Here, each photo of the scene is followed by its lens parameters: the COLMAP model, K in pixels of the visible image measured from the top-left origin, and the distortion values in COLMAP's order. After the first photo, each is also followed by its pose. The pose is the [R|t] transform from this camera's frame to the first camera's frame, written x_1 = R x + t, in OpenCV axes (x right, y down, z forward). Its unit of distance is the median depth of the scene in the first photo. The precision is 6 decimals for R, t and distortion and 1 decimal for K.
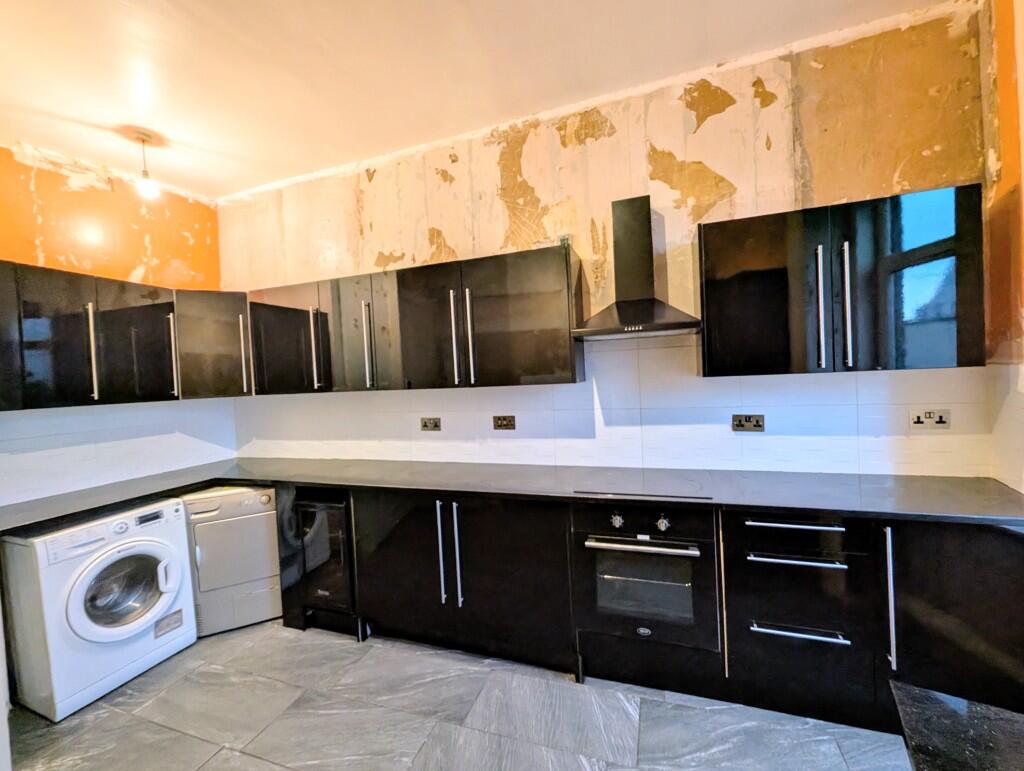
lens RADIAL K [[419.8, 0, 512.2], [0, 419.8, 390.2], [0, 0, 1]] dist [-0.001576, -0.000153]
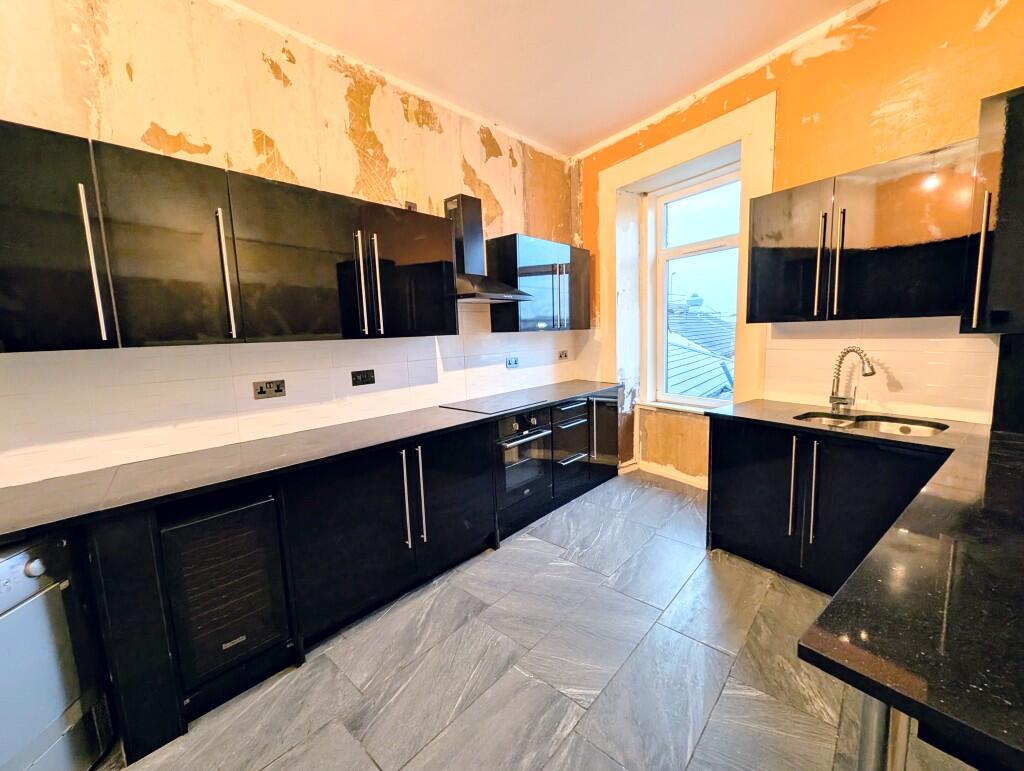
lens RADIAL K [[445.2, 0, 512.0], [0, 445.2, 385.5], [0, 0, 1]] dist [-0.001576, -0.000321]
pose [[0.363434, -0.086210, 0.927622, -0.985706], [0.036843, 0.996260, 0.078154, 0.032658], [-0.930891, 0.005773, 0.365251, 0.346411]]
